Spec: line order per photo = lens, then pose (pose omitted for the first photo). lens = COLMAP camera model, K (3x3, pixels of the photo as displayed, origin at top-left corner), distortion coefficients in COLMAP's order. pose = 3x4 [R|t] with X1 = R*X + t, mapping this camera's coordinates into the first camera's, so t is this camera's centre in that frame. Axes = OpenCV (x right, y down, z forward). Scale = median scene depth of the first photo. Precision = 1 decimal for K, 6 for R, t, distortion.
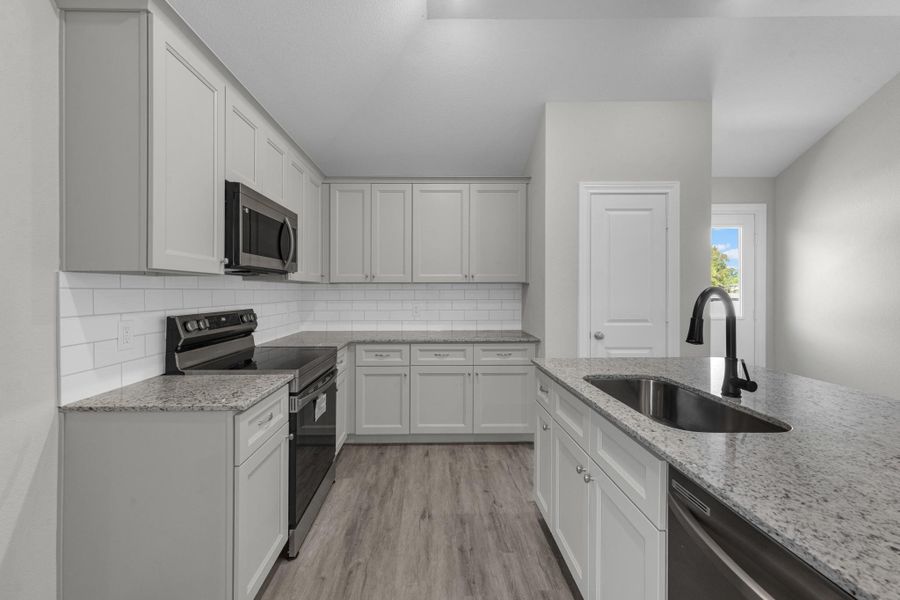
lens RADIAL K [[372.3, 0, 428.6], [0, 372.3, 291.2], [0, 0, 1]] dist [0.012609, 0.000248]
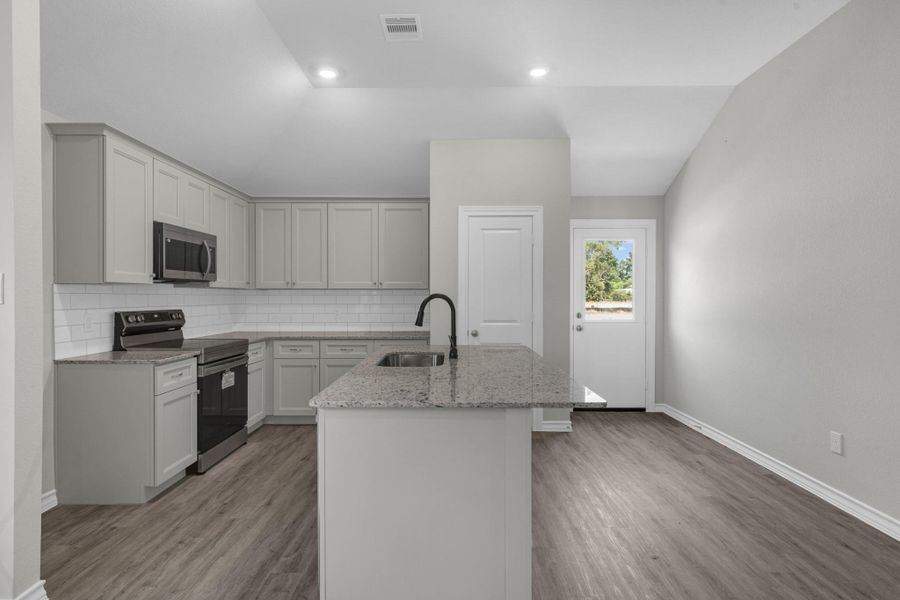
lens RADIAL K [[483.3, 0, 461.5], [0, 483.3, 303.4], [0, 0, 1]] dist [0.004419, 0.001404]
pose [[0.999922, 0.003267, 0.012042, 0.395556], [-0.003425, 0.999908, 0.013094, 0.001411], [-0.011998, -0.013135, 0.999842, -0.567341]]
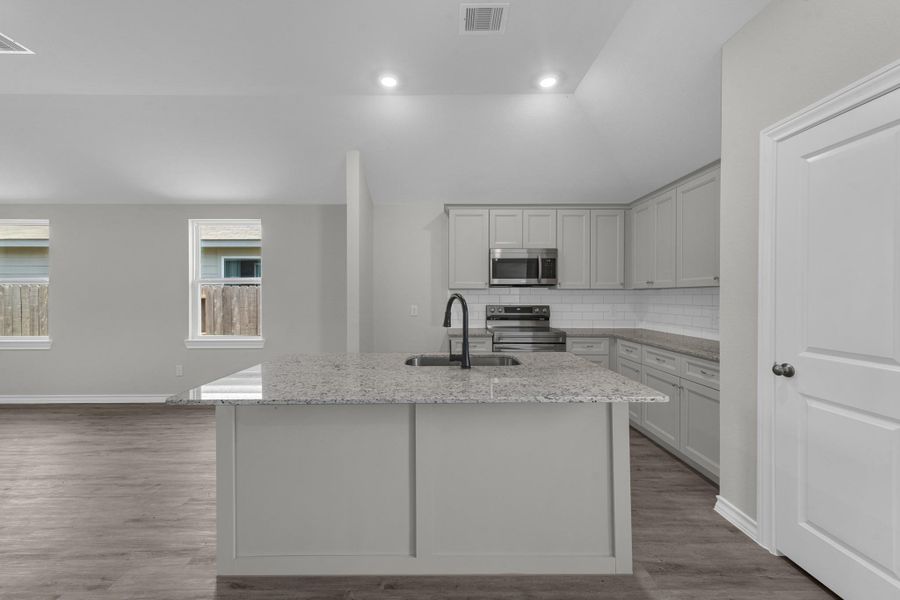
lens RADIAL K [[372.3, 0, 436.6], [0, 372.3, 296.0], [0, 0, 1]] dist [0.012609, 0.000248]
pose [[-0.047863, 0.003093, -0.998849, 1.099820], [-0.001476, 0.999994, 0.003167, -0.002333], [0.998853, 0.001626, -0.047859, 0.462326]]
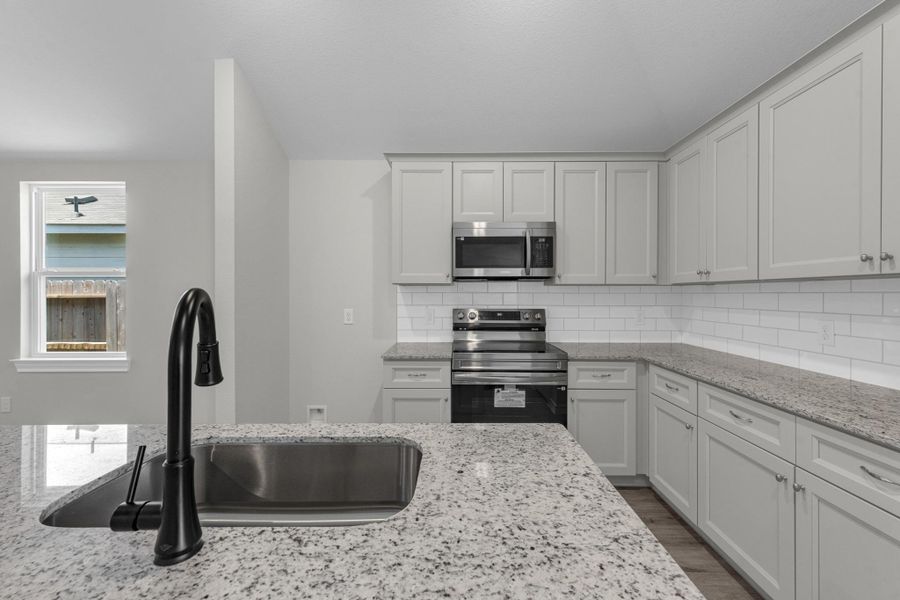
lens RADIAL K [[372.3, 0, 460.3], [0, 372.3, 293.3], [0, 0, 1]] dist [0.012609, 0.000248]
pose [[-0.022098, 0.001594, -0.999755, 0.592055], [-0.001402, 0.999998, 0.001625, -0.003927], [0.999755, 0.001438, -0.022096, 0.635778]]
